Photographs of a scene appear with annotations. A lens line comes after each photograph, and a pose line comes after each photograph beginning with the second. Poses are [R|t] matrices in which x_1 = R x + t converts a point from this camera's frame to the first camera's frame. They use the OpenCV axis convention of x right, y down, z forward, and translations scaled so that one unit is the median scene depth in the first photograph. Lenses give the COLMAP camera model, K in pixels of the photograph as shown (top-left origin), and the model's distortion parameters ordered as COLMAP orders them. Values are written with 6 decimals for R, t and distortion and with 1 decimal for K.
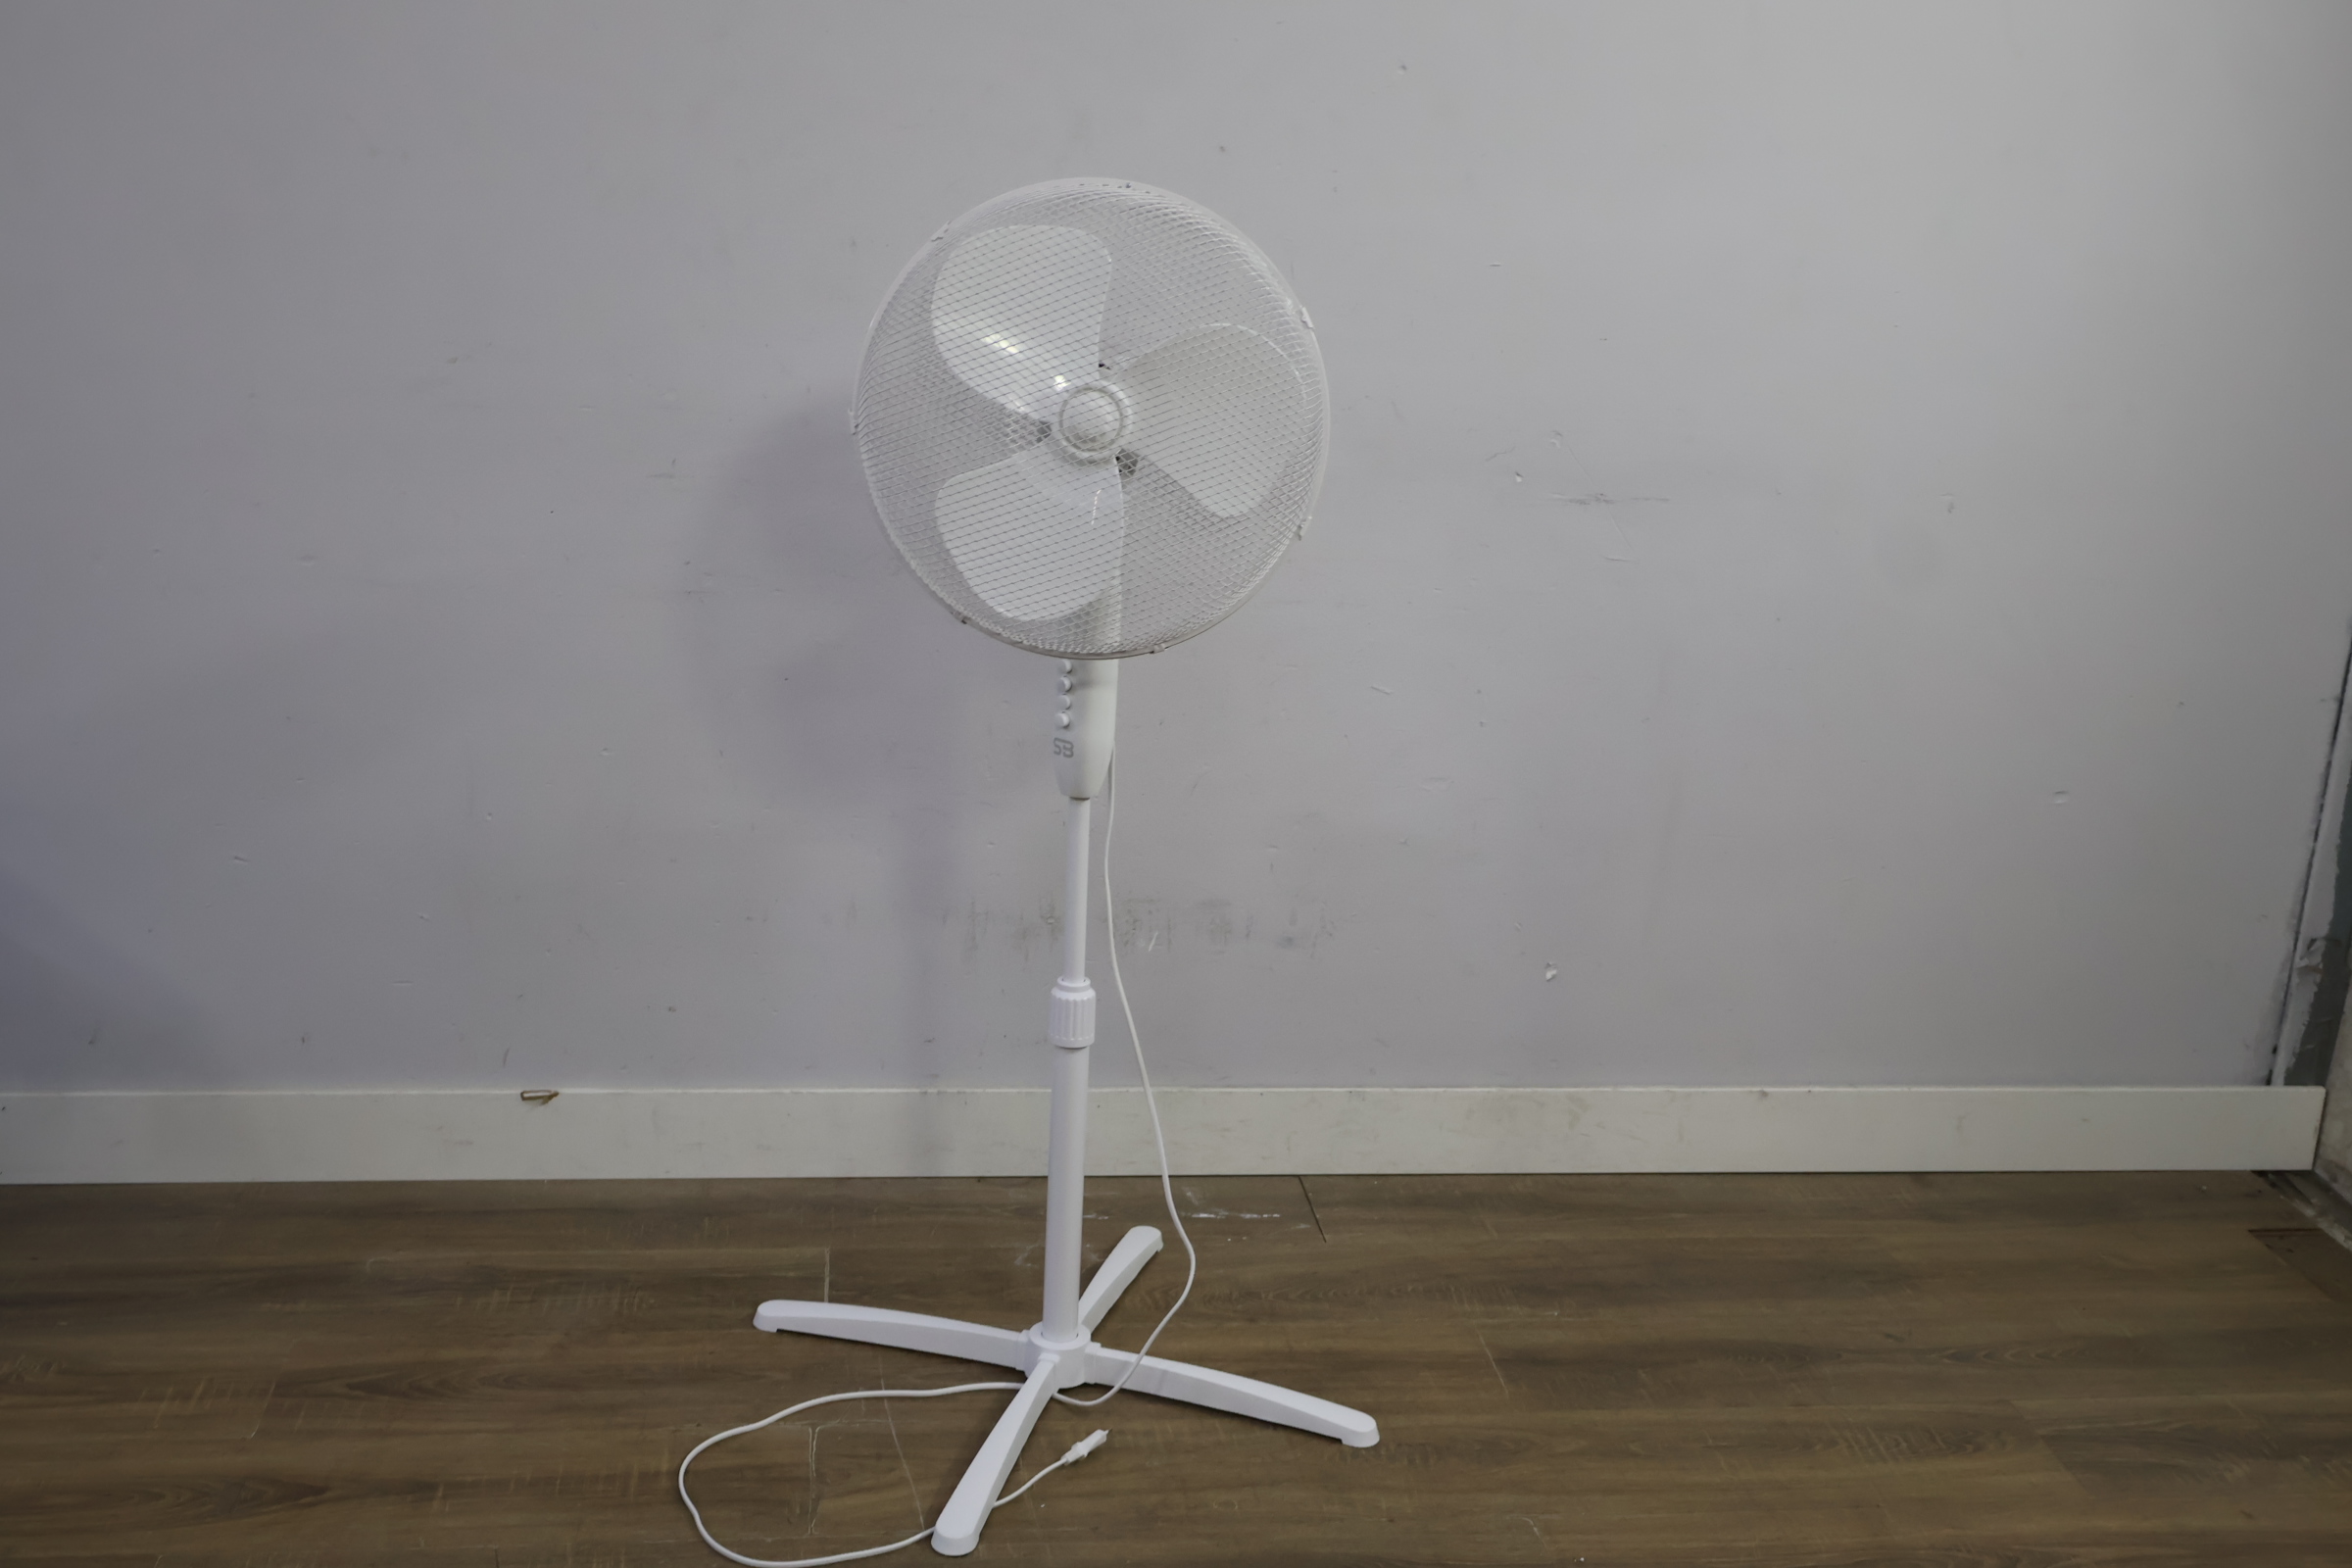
lens RADIAL K [[2469.0, 0, 1176.0], [0, 2469.0, 784.0], [0, 0, 1]] dist [-0.008726, 0.010842]
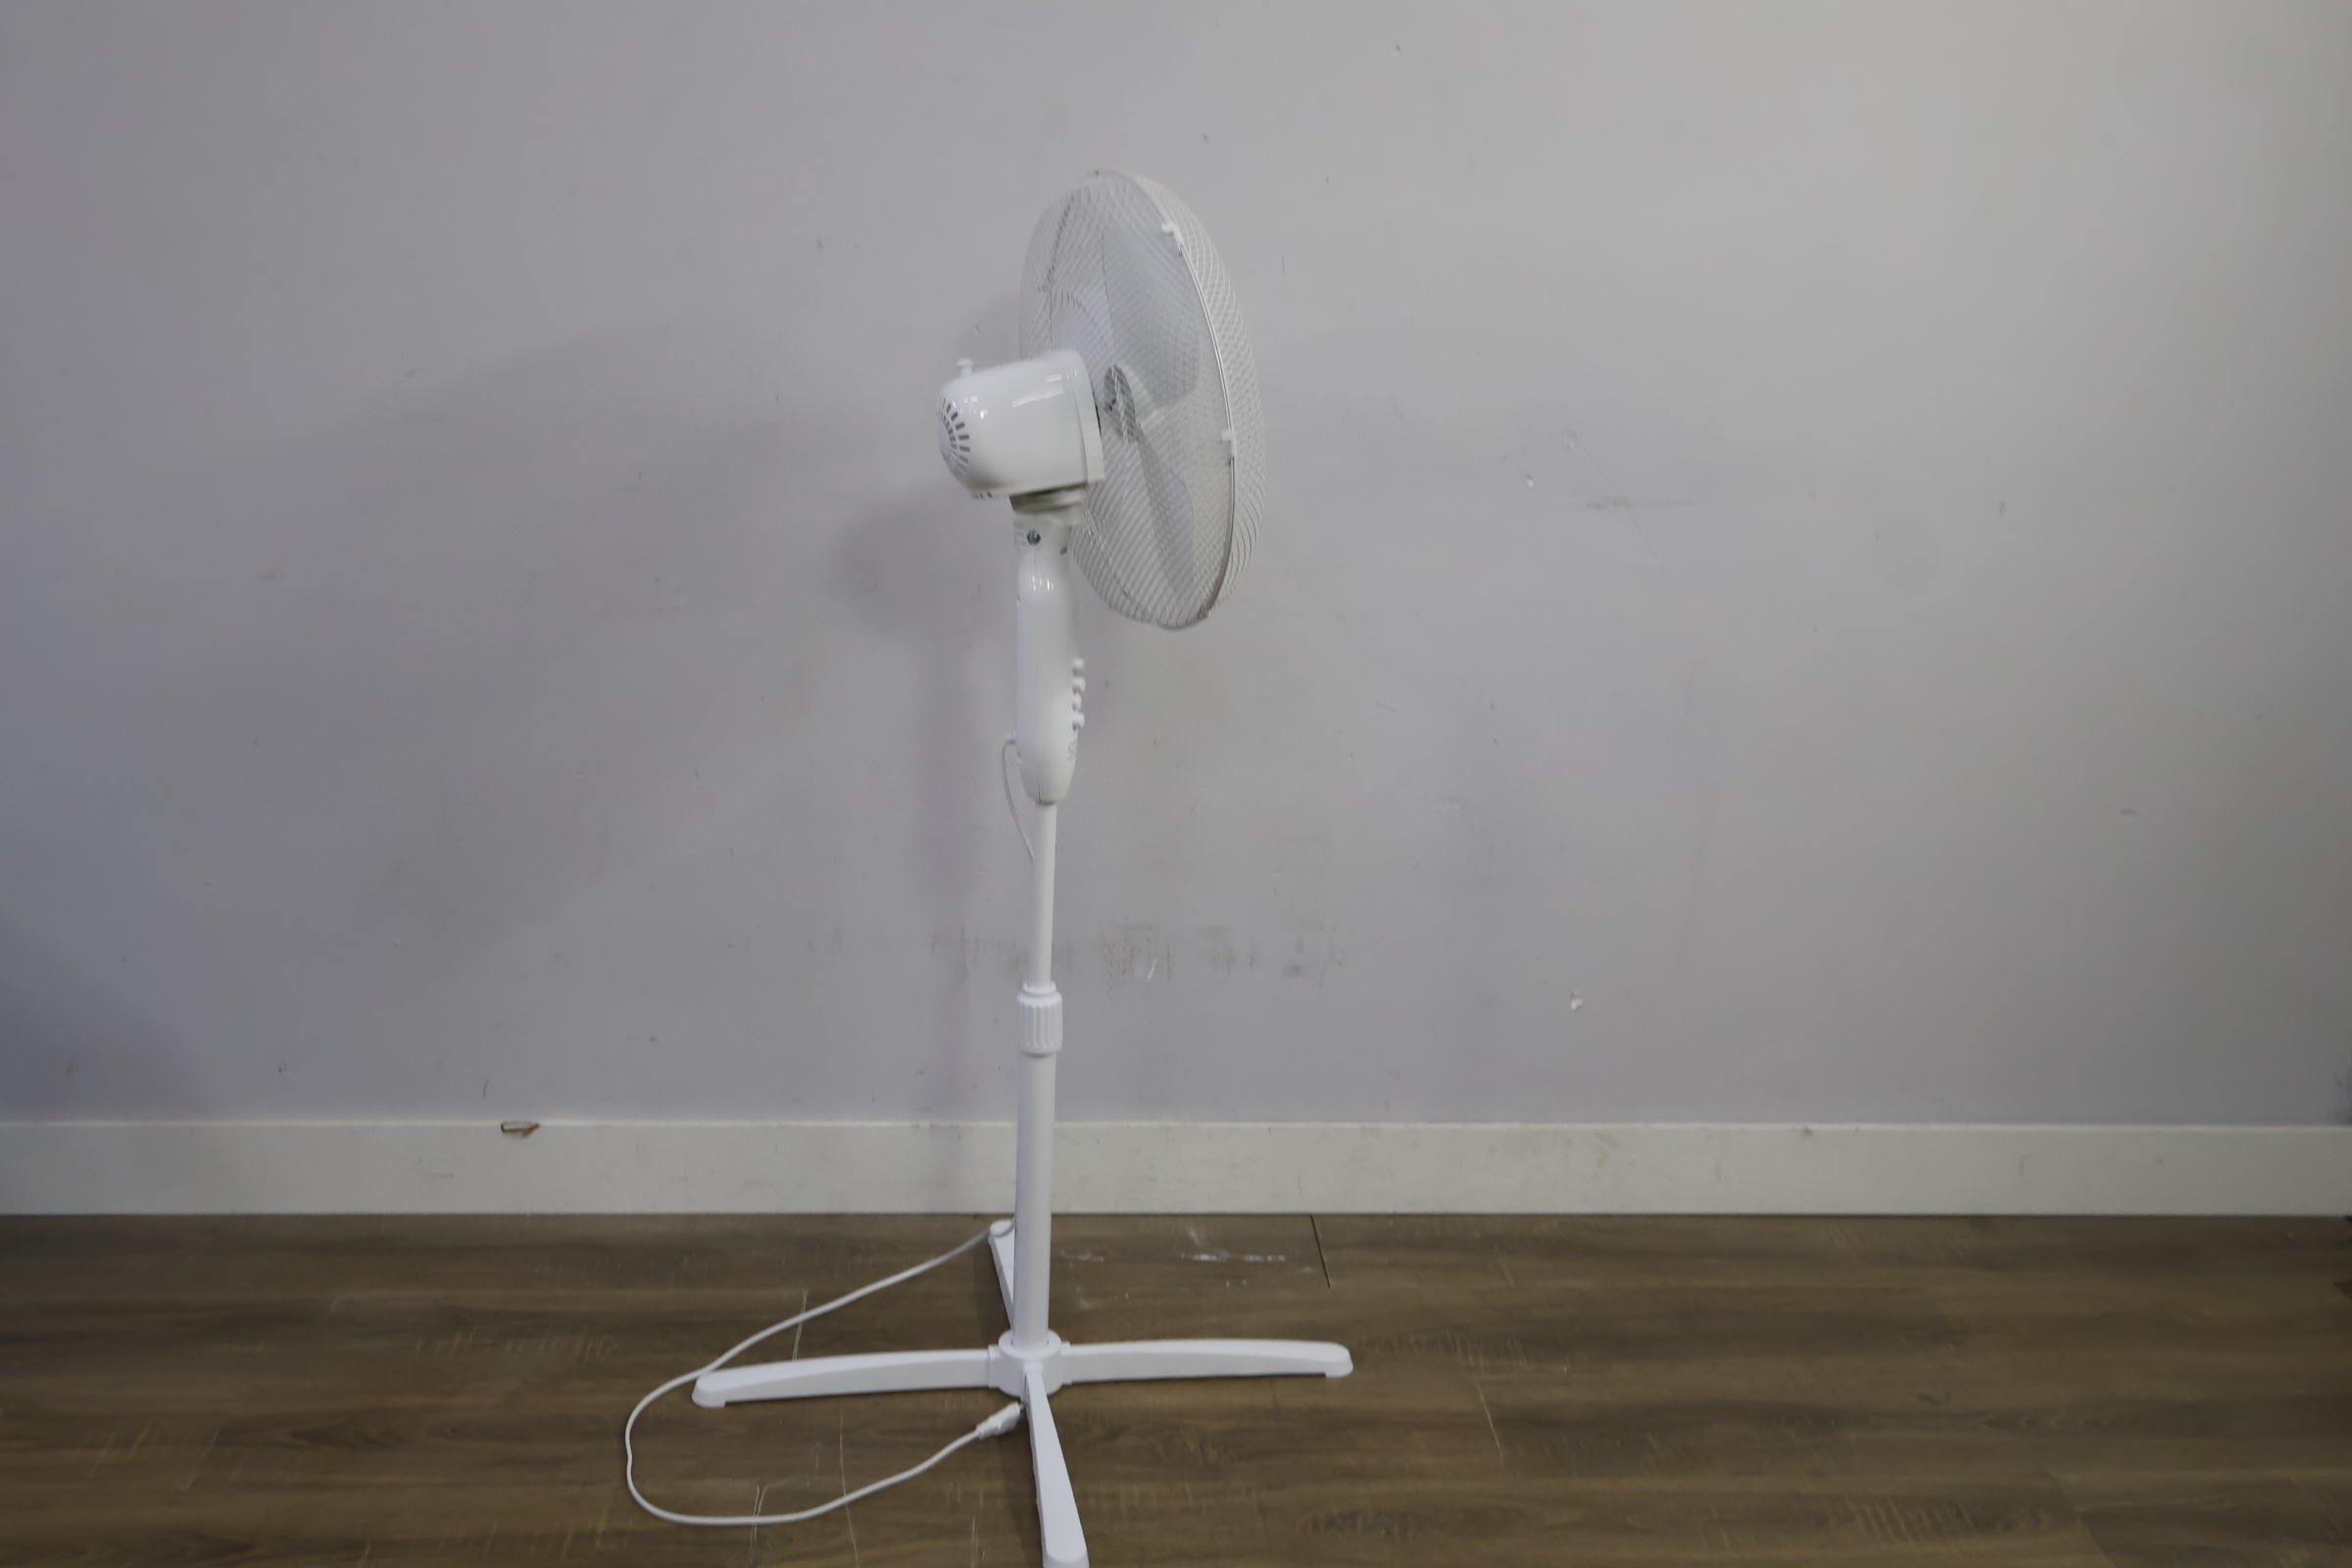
lens RADIAL K [[2473.1, 0, 1182.6], [0, 2473.1, 781.2], [0, 0, 1]] dist [-0.004741, 0.000170]
pose [[0.997754, -0.002713, -0.066931, 0.072832], [0.003011, 0.999986, 0.004362, -0.014697], [0.066918, -0.004554, 0.997748, 0.050087]]
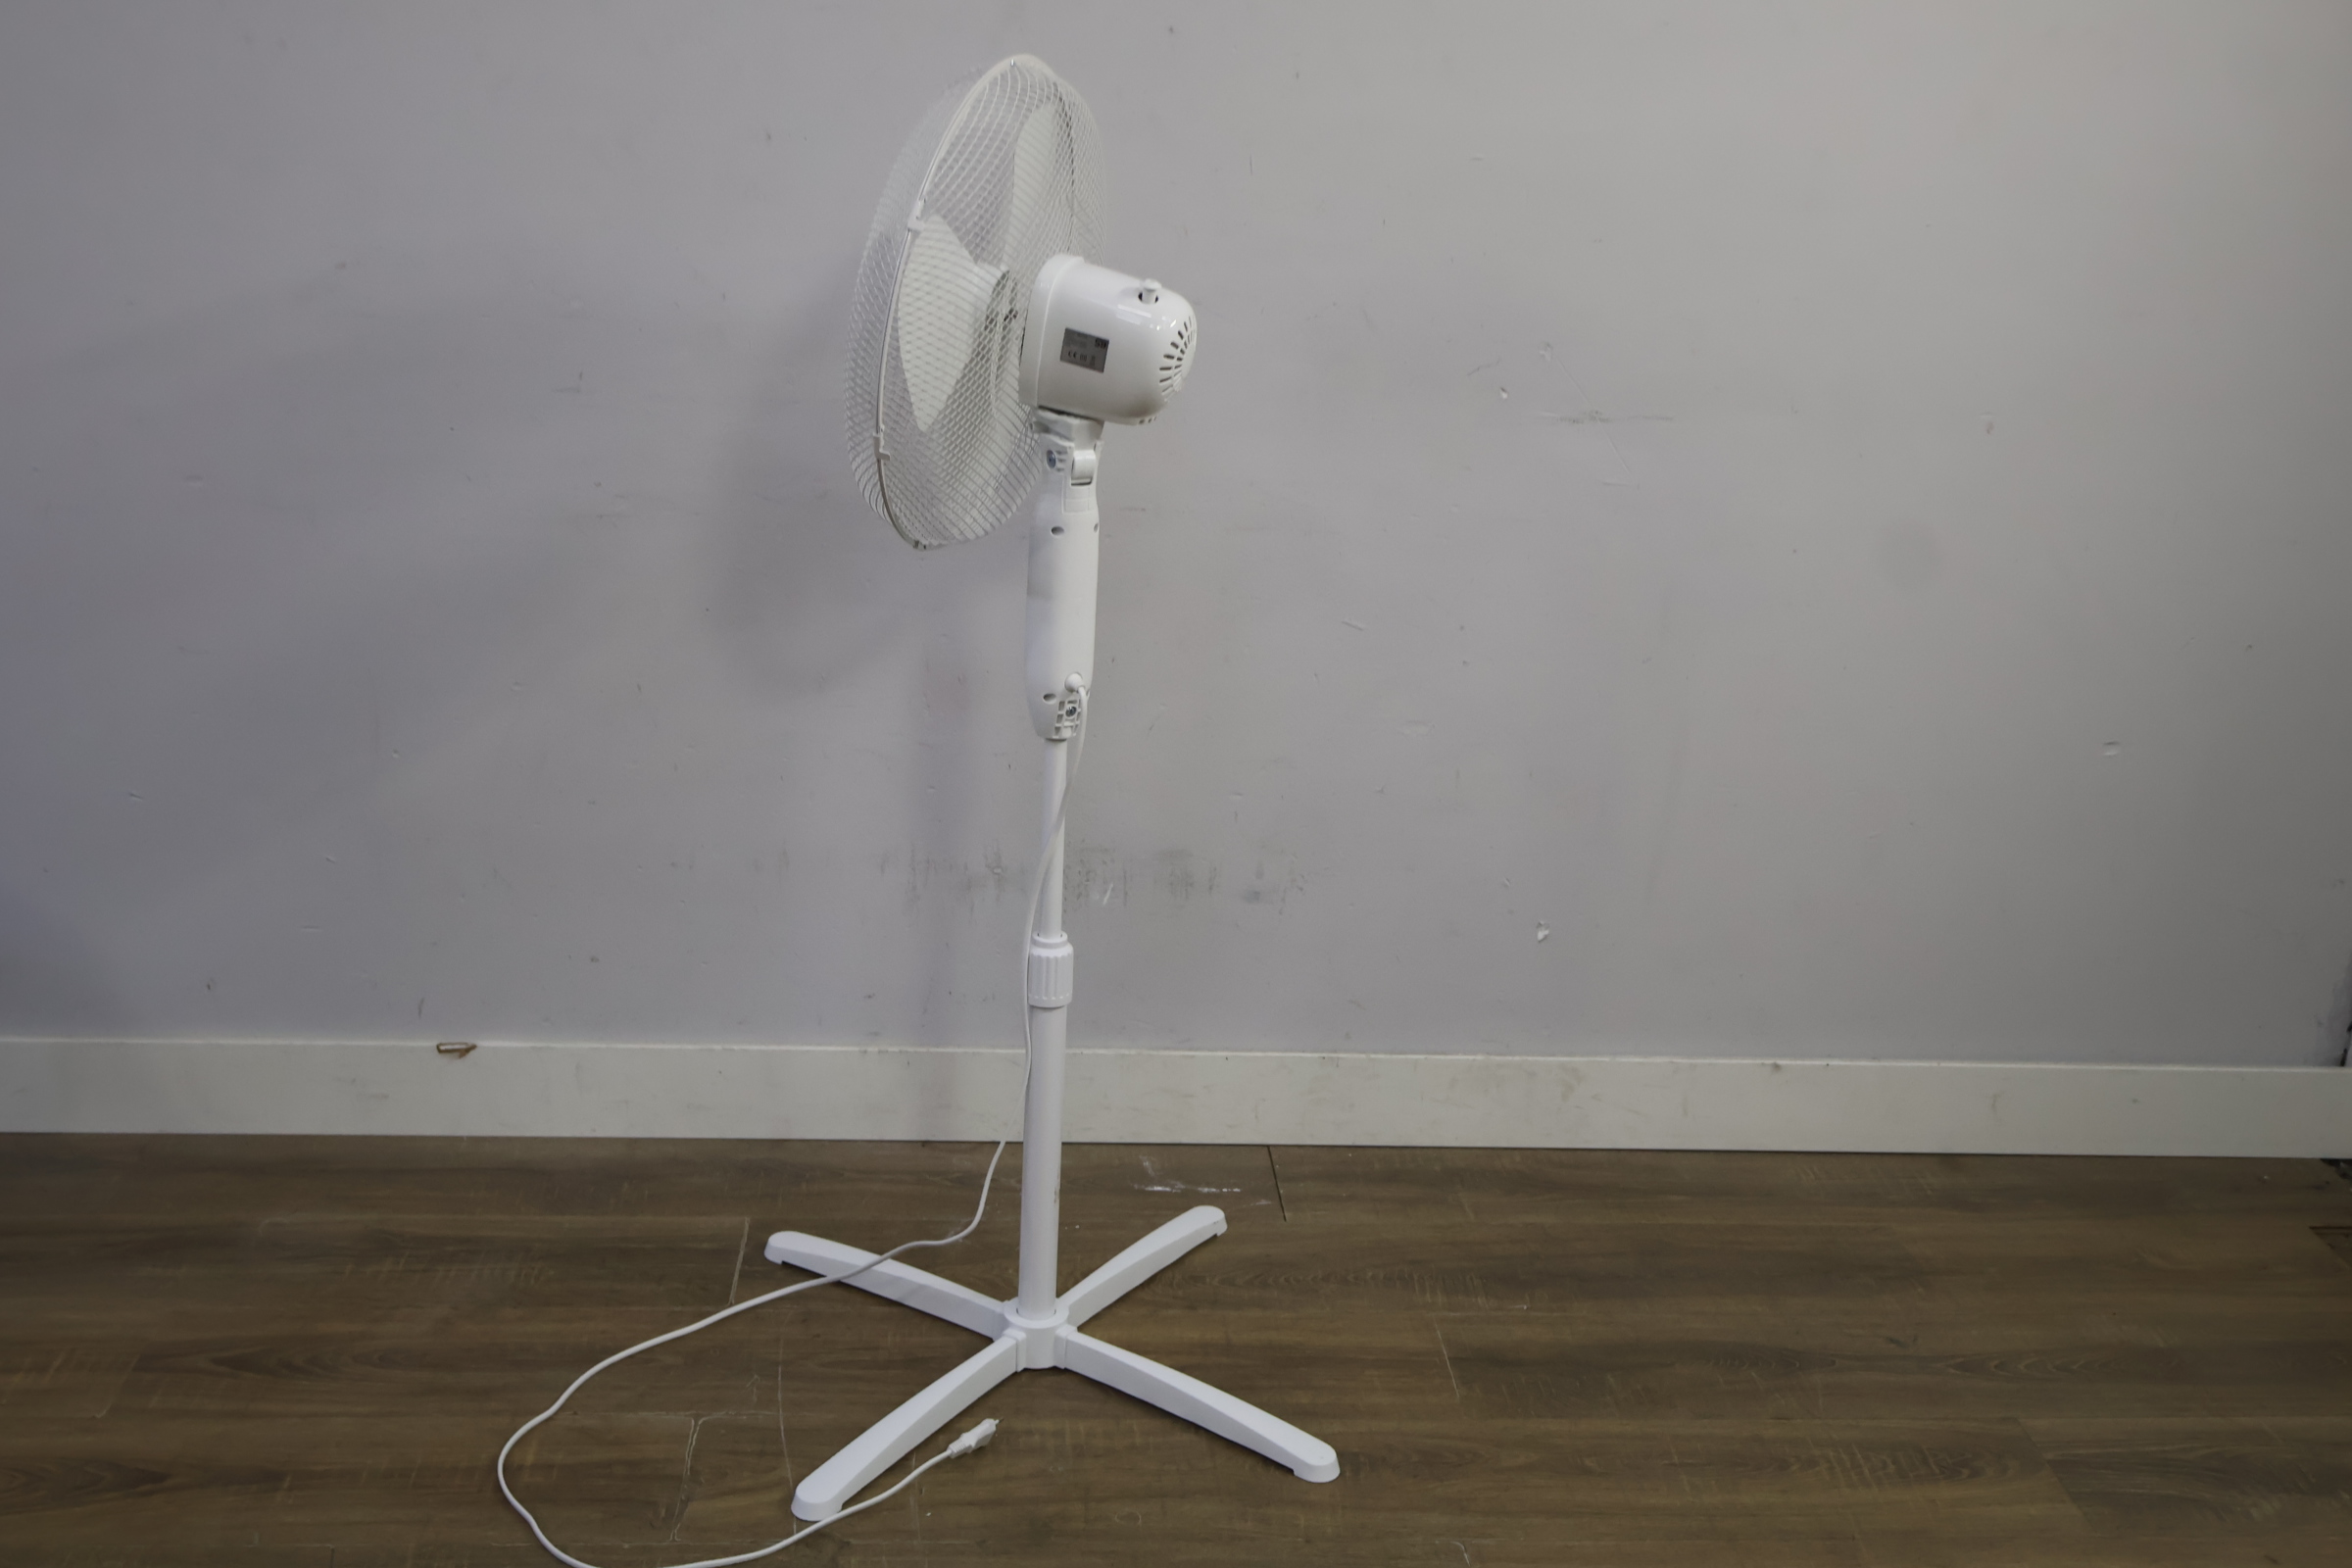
lens RADIAL K [[2469.0, 0, 1176.0], [0, 2469.0, 784.0], [0, 0, 1]] dist [-0.008726, 0.010842]
pose [[0.998198, 0.011677, -0.058853, 0.076945], [-0.009594, 0.999321, 0.035561, -0.011958], [0.059229, -0.034933, 0.997633, 0.082173]]
